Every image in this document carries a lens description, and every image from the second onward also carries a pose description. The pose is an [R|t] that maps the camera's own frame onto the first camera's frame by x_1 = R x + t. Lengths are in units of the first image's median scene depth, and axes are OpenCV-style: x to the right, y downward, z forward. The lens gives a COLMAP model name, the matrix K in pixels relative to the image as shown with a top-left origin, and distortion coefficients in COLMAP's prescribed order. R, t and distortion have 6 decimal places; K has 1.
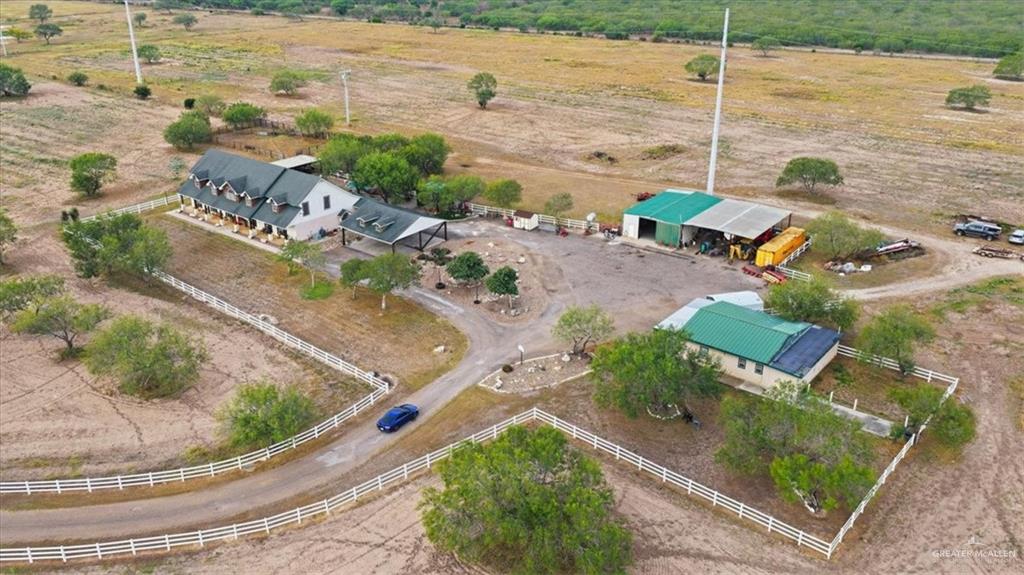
lens RADIAL K [[749.1, 0, 512.0], [0, 749.1, 287.5], [0, 0, 1]] dist [0.003519, 0.002834]
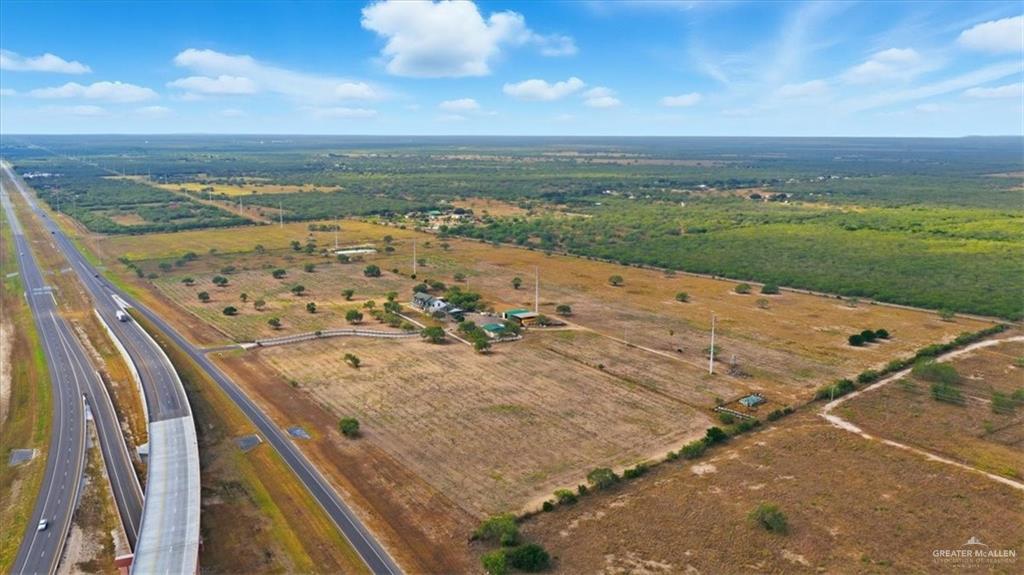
lens RADIAL K [[749.1, 0, 512.0], [0, 749.1, 287.5], [0, 0, 1]] dist [0.003519, 0.002834]
pose [[0.932670, 0.064199, -0.354973, 0.973347], [-0.151166, 0.963024, -0.223012, 0.402007], [0.327530, 0.261656, 0.907888, -1.630239]]
